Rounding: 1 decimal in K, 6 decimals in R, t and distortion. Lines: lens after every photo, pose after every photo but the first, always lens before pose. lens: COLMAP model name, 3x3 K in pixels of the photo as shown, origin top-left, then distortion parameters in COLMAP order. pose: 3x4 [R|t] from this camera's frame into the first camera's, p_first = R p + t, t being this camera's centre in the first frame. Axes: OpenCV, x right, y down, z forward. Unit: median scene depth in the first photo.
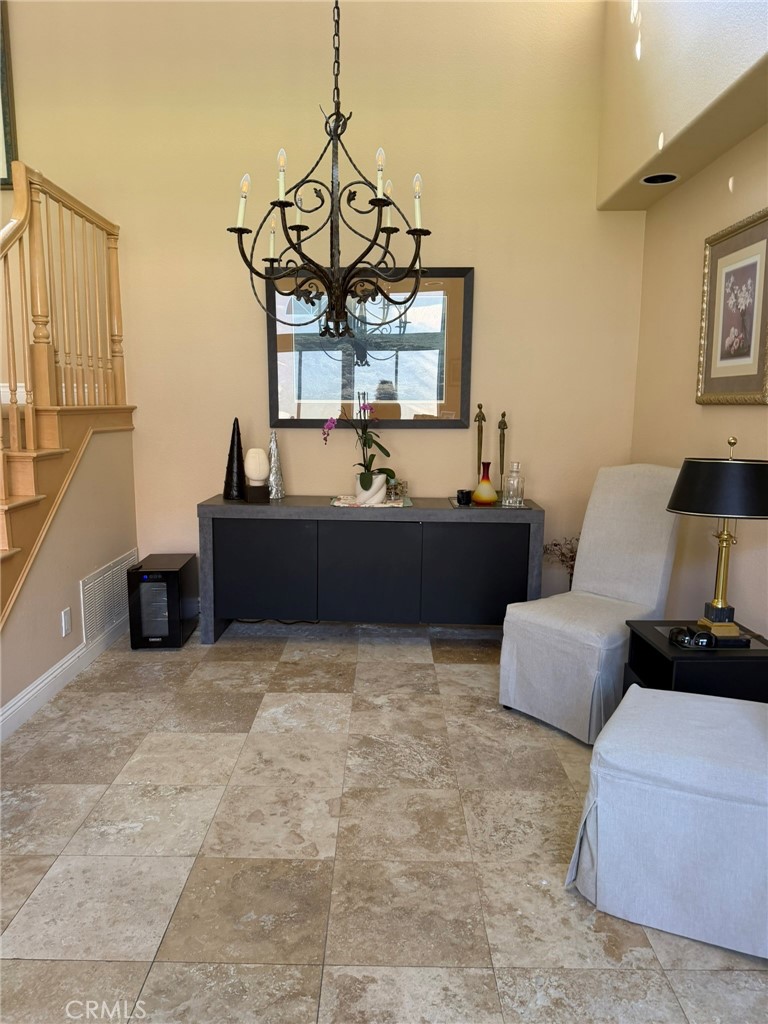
lens RADIAL K [[714.5, 0, 384.0], [0, 714.5, 512.0], [0, 0, 1]] dist [0.092595, -0.135645]
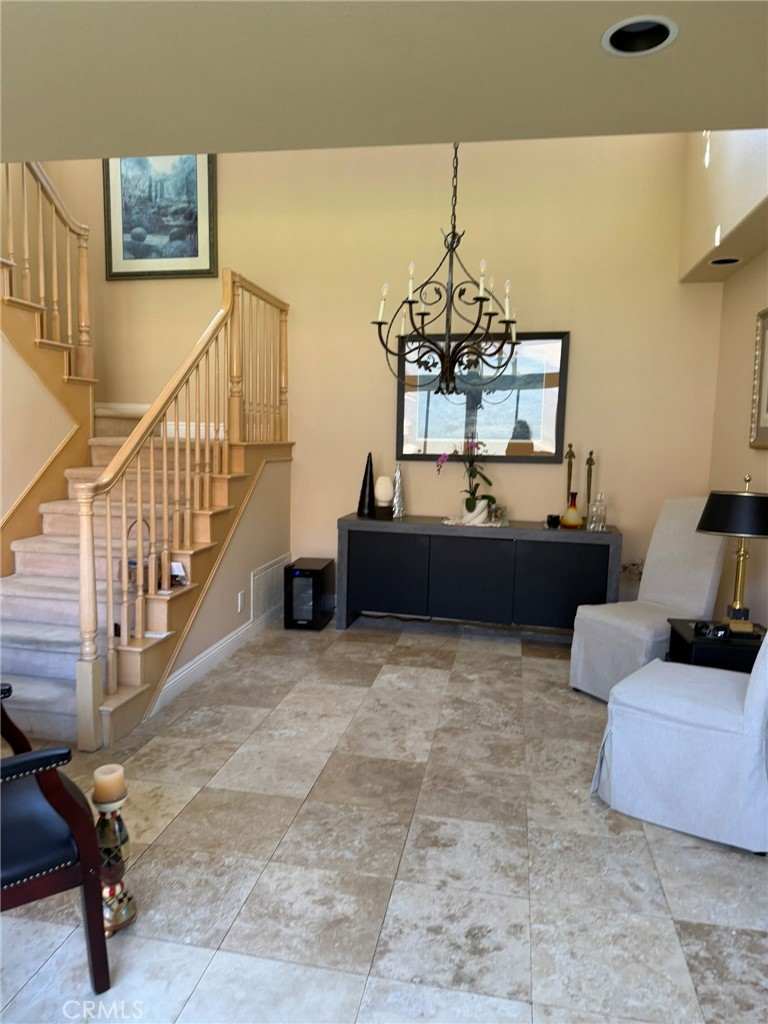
lens RADIAL K [[714.5, 0, 384.0], [0, 714.5, 512.0], [0, 0, 1]] dist [0.092595, -0.135645]
pose [[0.983755, 0.033378, -0.176386, 0.062861], [-0.041436, 0.998250, -0.042200, 0.037560], [0.174668, 0.048824, 0.983416, -0.328963]]
